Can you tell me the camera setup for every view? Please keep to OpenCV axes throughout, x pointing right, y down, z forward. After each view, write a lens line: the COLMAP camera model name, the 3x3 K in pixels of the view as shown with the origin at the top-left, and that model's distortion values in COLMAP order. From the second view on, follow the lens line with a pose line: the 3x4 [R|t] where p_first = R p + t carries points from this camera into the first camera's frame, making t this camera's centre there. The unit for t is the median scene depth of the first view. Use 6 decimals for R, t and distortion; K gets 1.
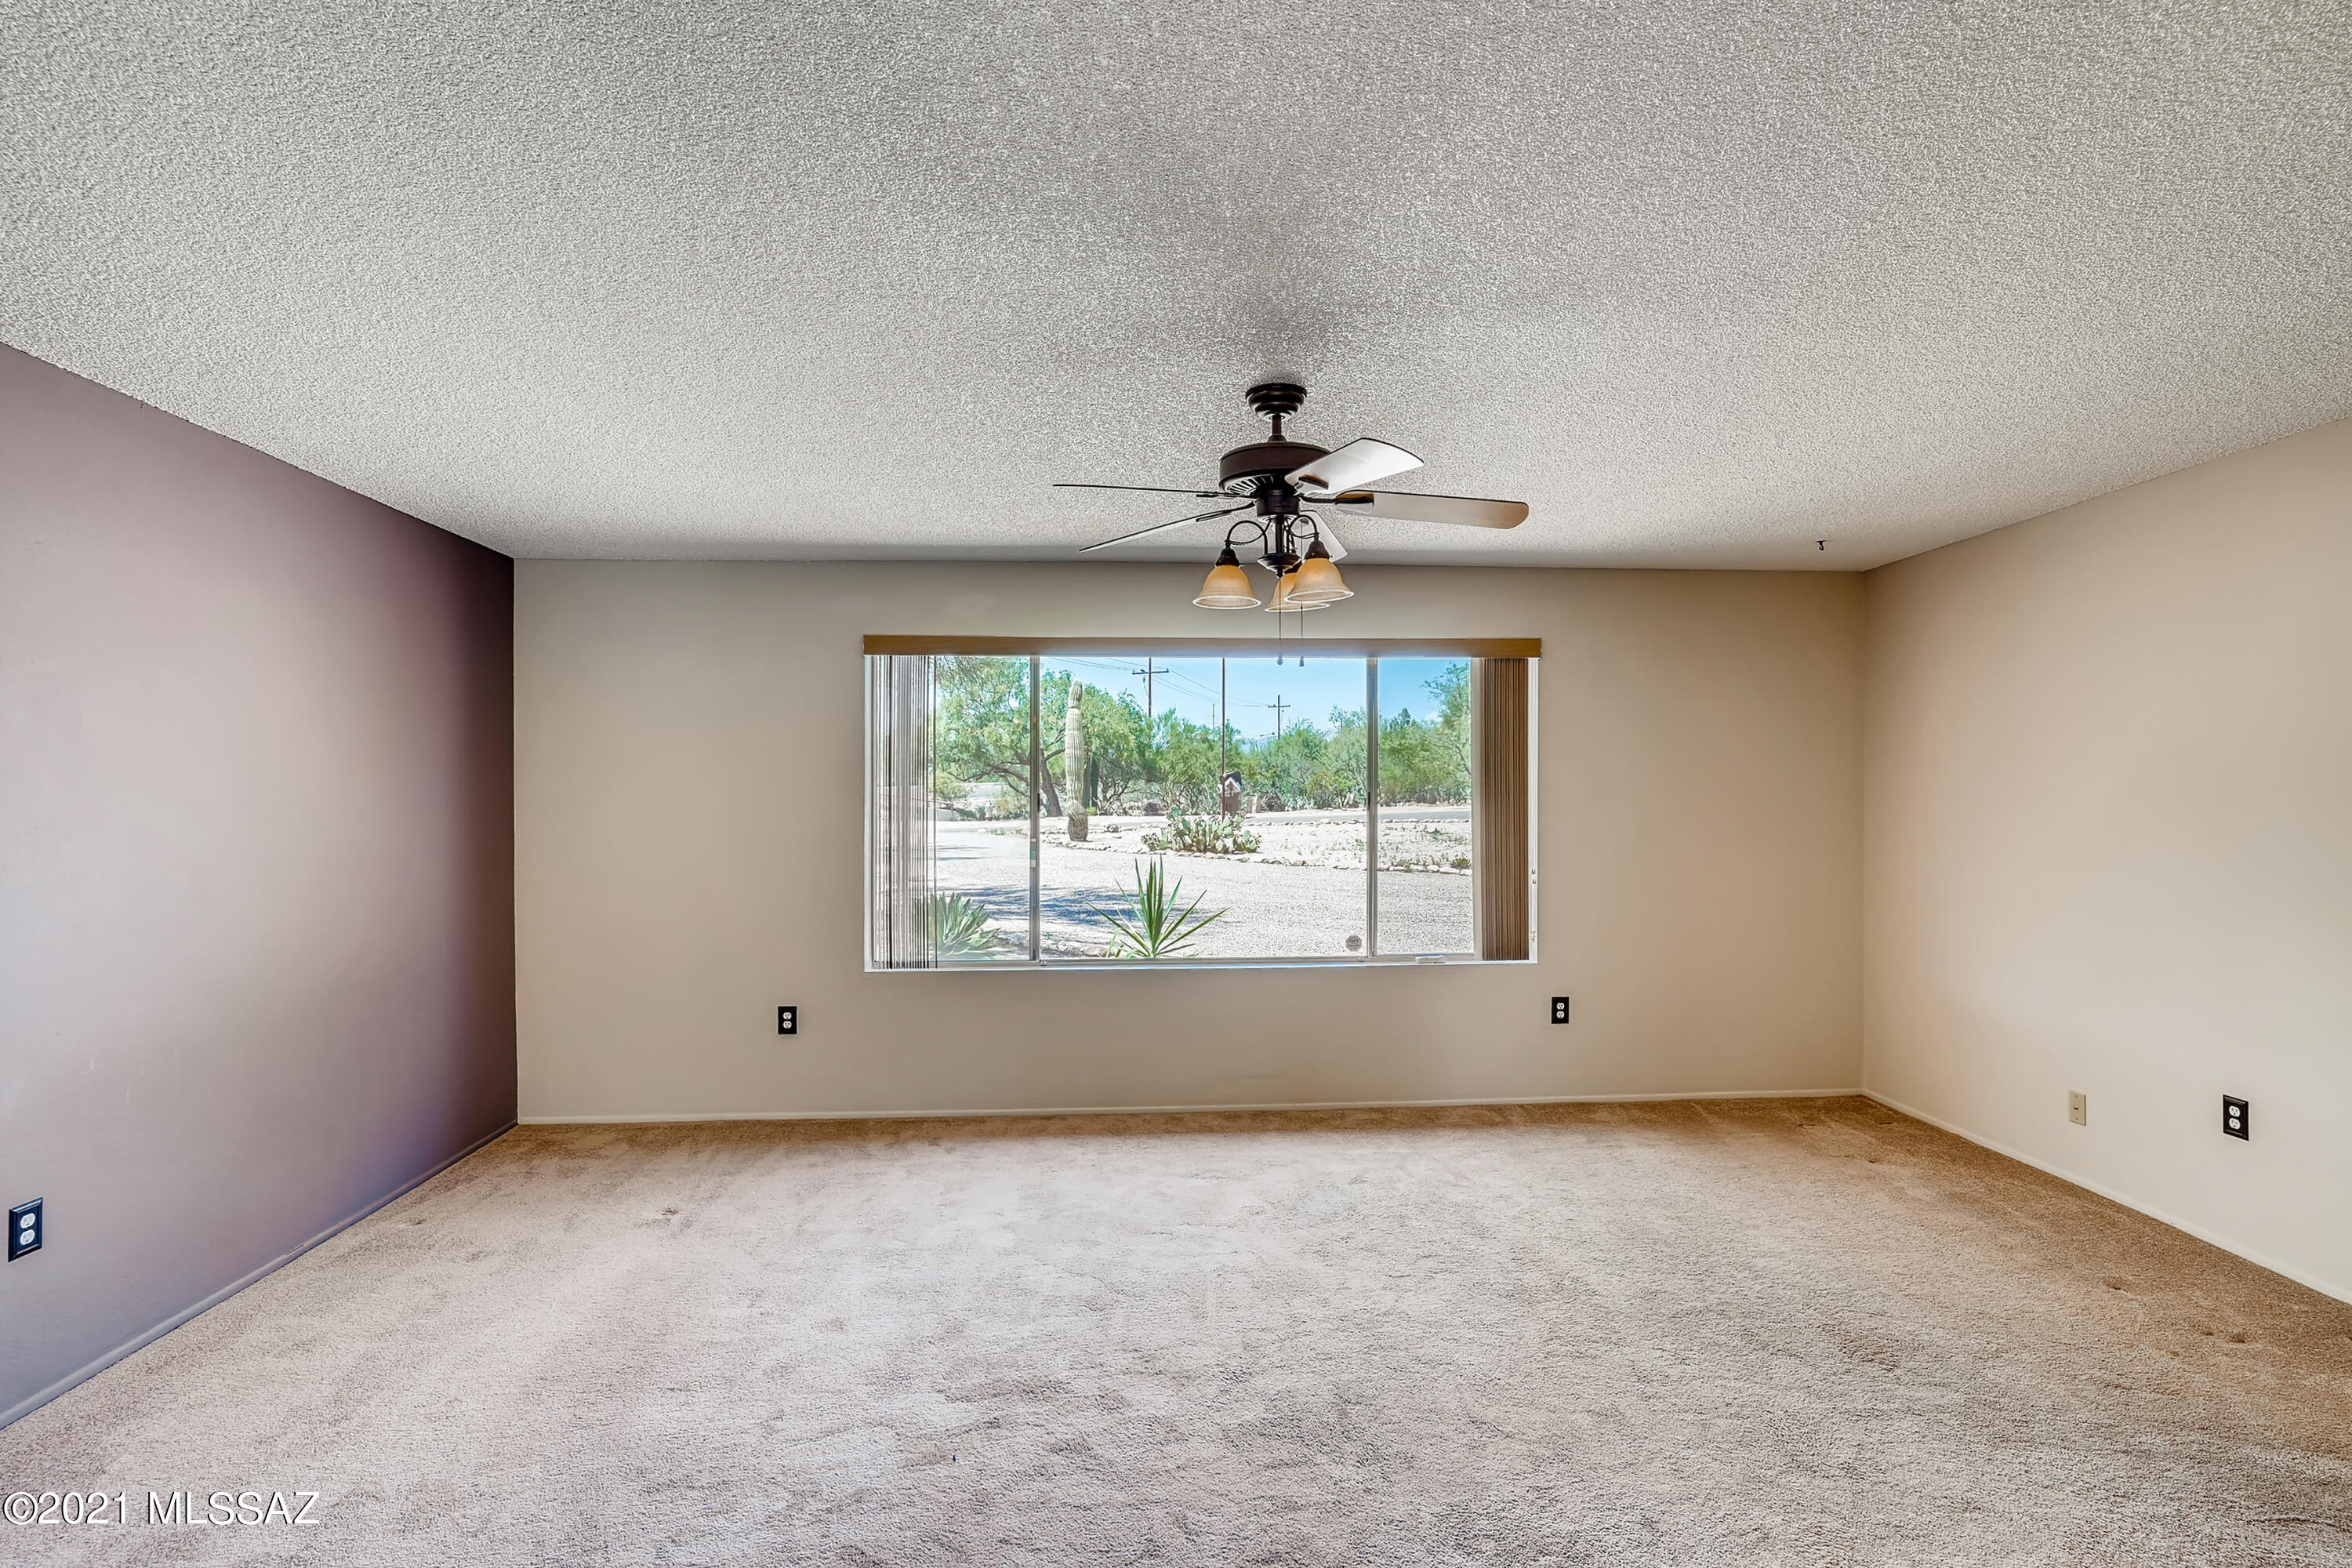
lens RADIAL K [[1136.6, 0, 1184.4], [0, 1136.6, 775.7], [0, 0, 1]] dist [-0.013922, 0.005136]
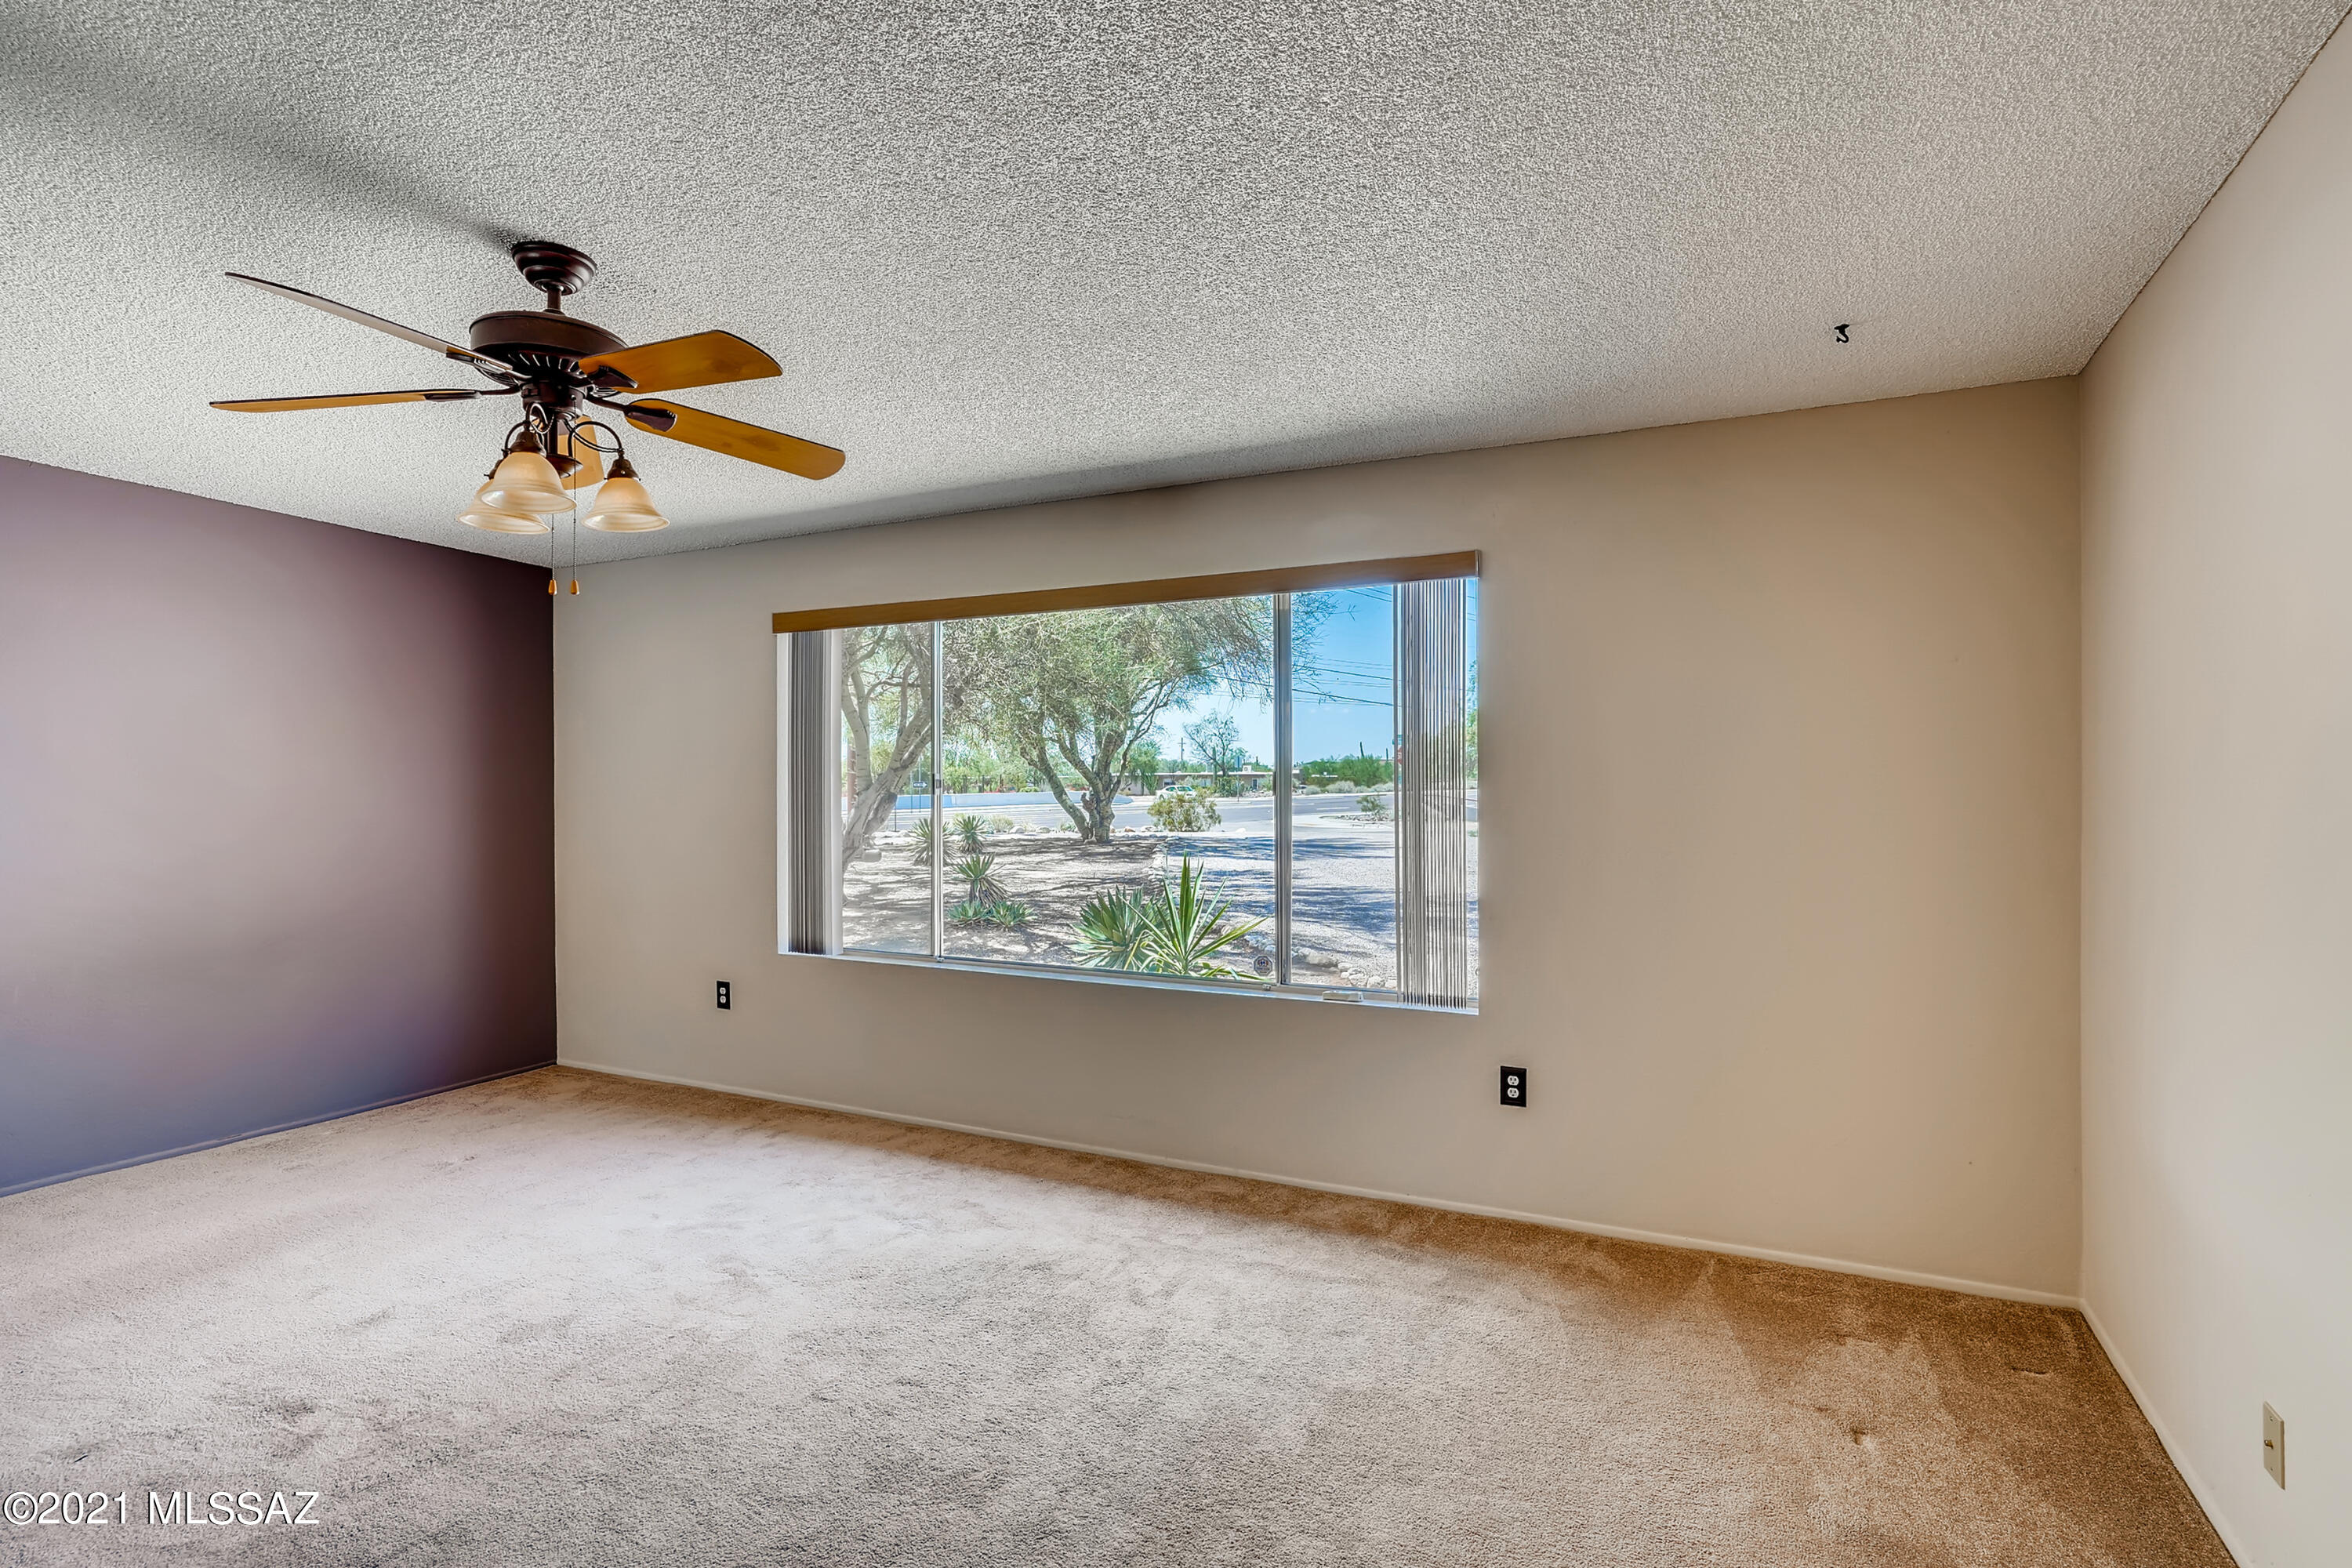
lens RADIAL K [[1136.6, 0, 1182.7], [0, 1136.6, 788.5], [0, 0, 1]] dist [-0.013922, 0.005136]
pose [[0.867582, 0.003076, -0.497285, 0.545027], [0.002790, 0.999935, 0.011053, 0.018732], [0.497287, -0.010977, 0.867517, 0.330773]]
